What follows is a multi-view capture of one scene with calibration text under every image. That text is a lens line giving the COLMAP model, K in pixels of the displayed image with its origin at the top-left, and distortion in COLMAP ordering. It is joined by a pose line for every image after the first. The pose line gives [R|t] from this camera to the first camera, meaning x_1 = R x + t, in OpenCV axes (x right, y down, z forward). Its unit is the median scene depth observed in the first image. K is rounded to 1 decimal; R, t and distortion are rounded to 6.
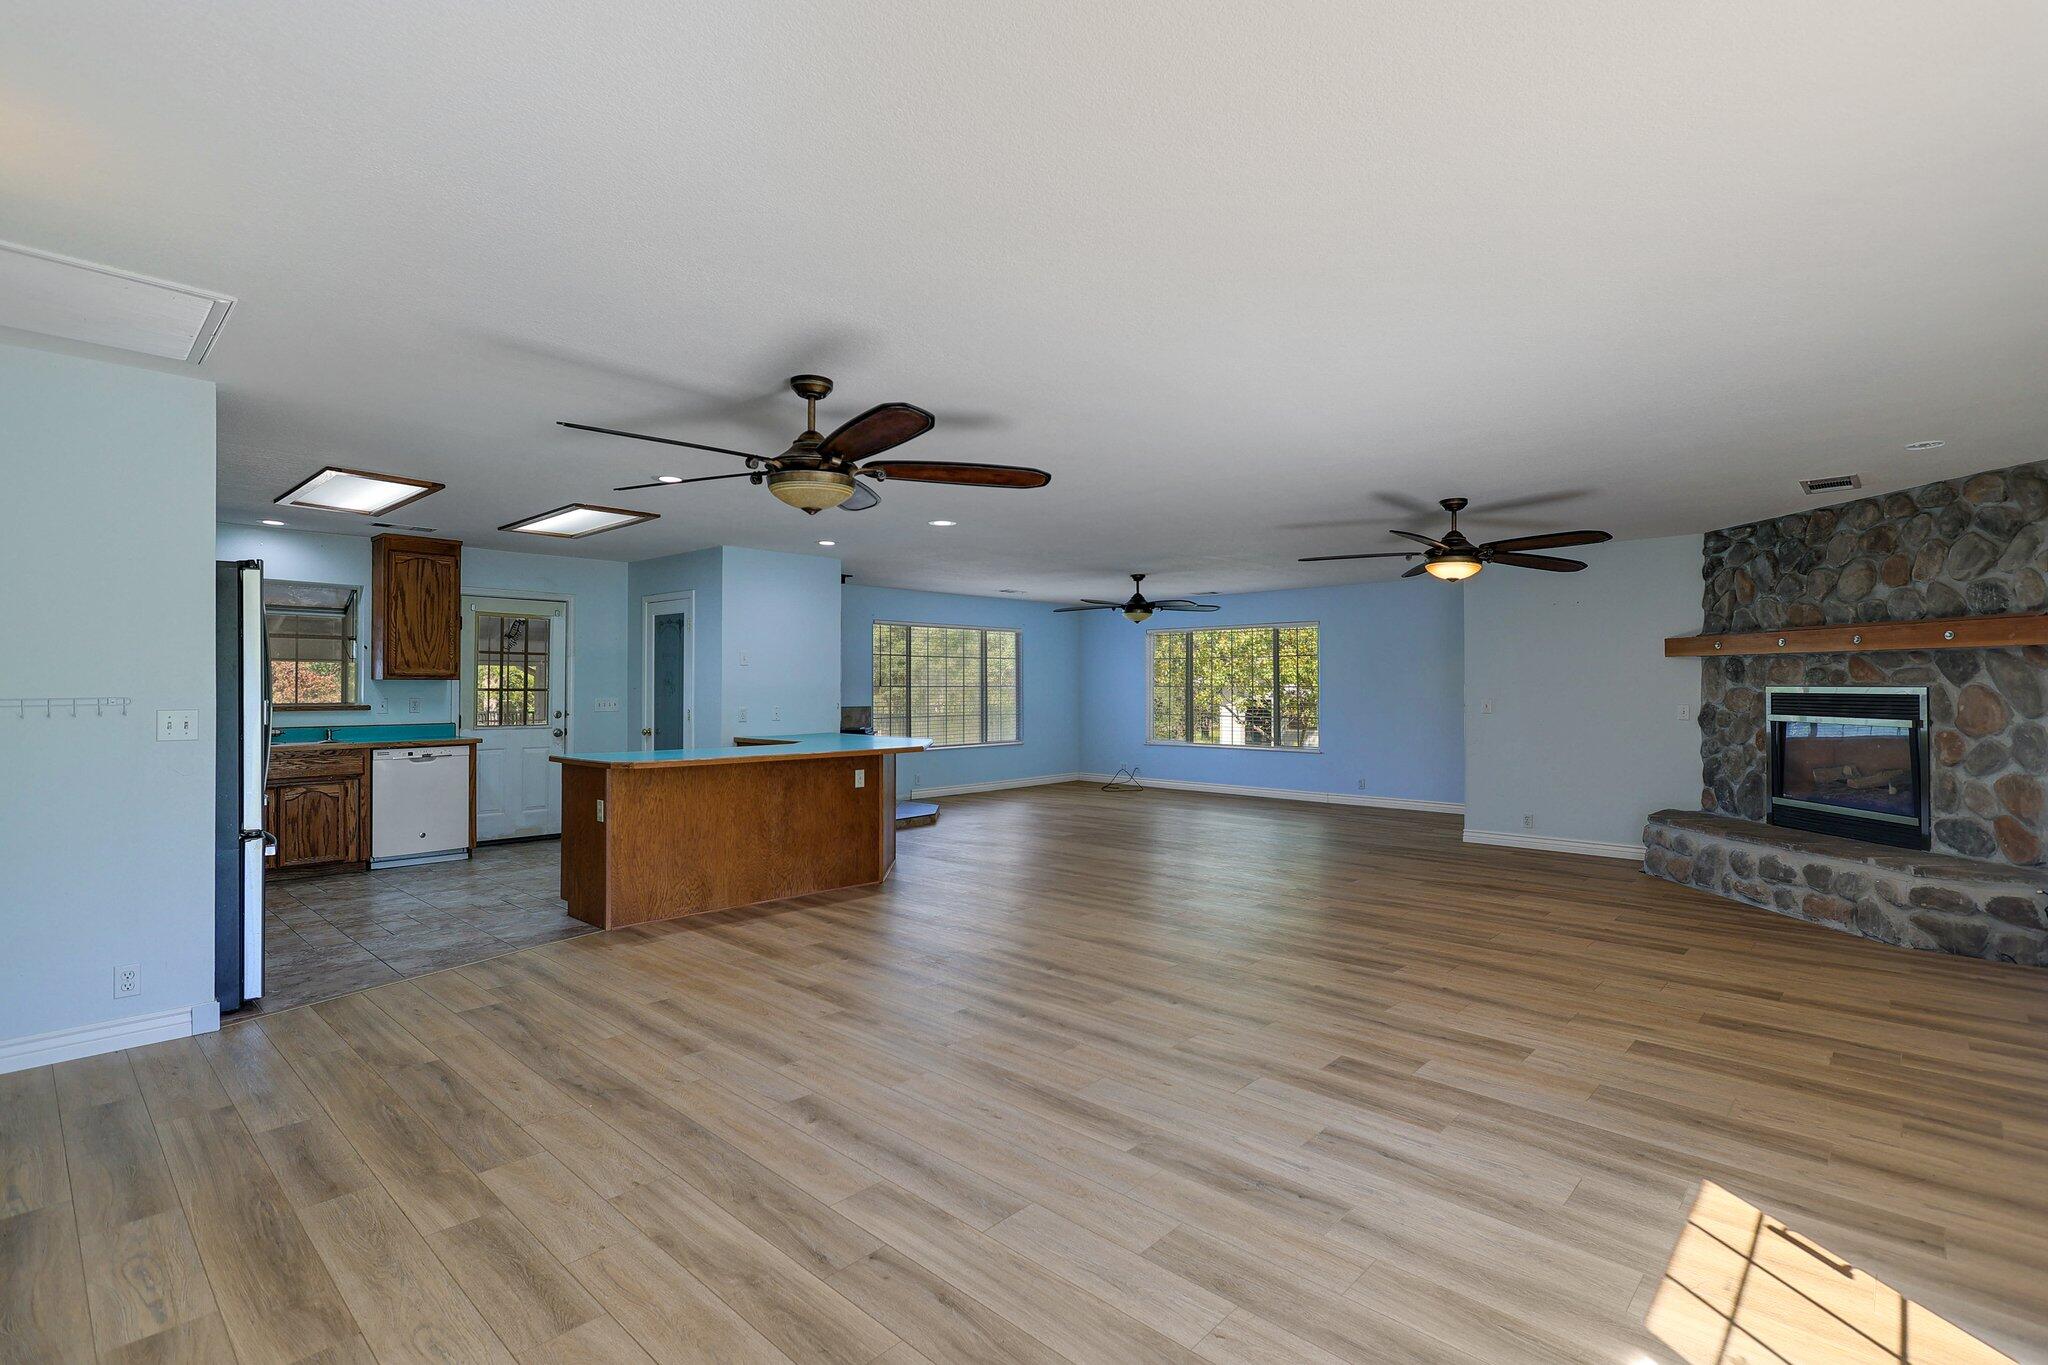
lens RADIAL K [[963.1, 0, 1046.4], [0, 963.1, 681.7], [0, 0, 1]] dist [0.004409, 0.000416]
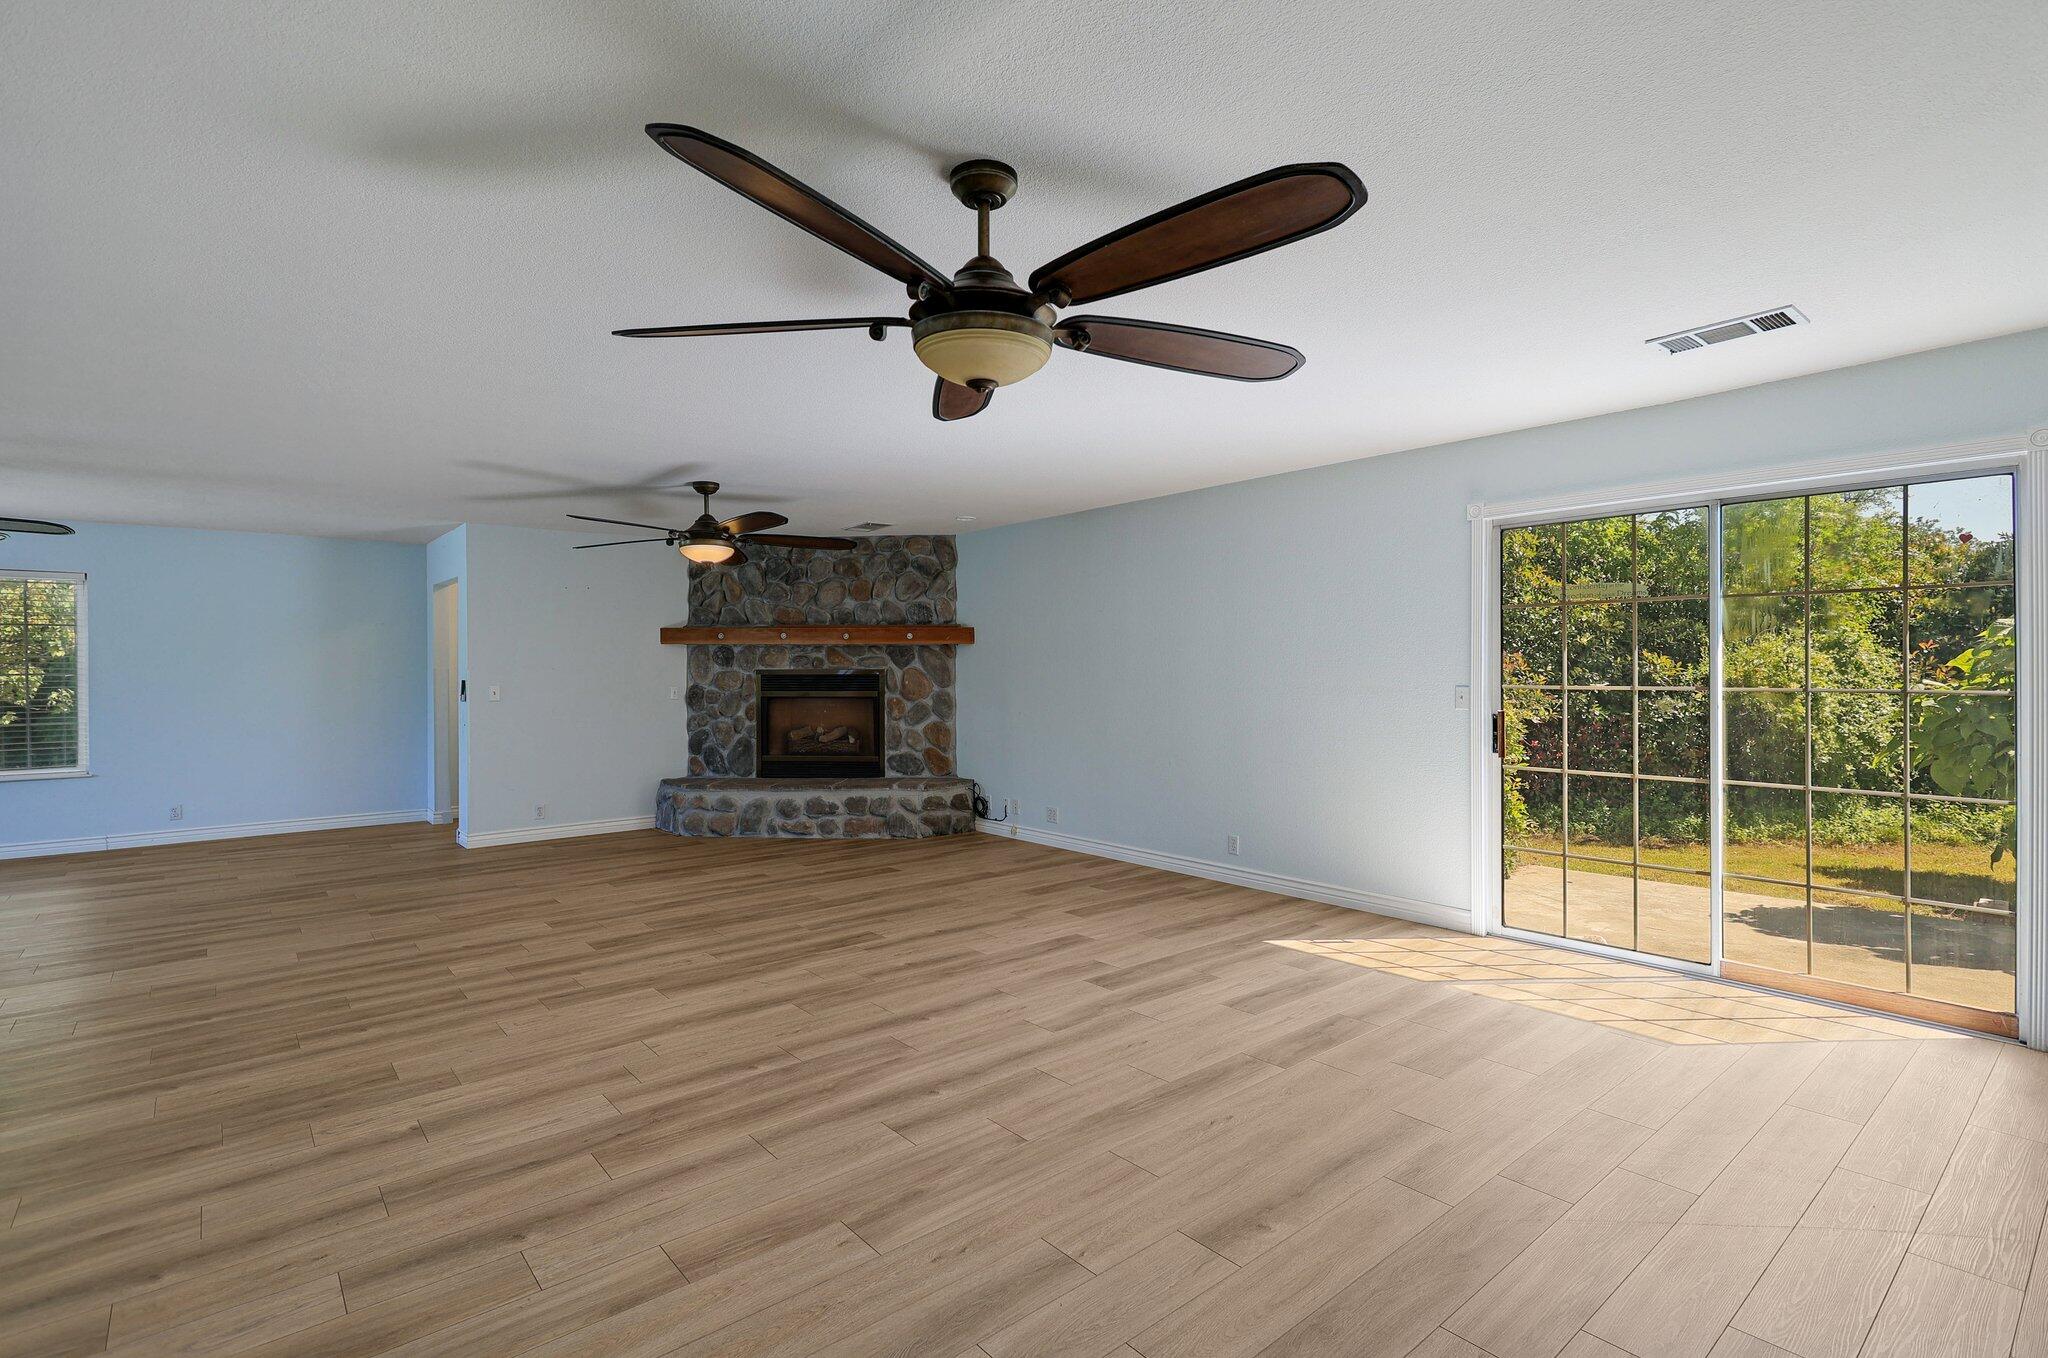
lens RADIAL K [[963.1, 0, 1018.5], [0, 963.1, 668.6], [0, 0, 1]] dist [0.004409, 0.000416]
pose [[0.130450, -0.002211, 0.991452, -0.614390], [0.000367, 0.999998, 0.002182, 0.001181], [-0.991455, 0.000079, 0.130450, 0.645986]]
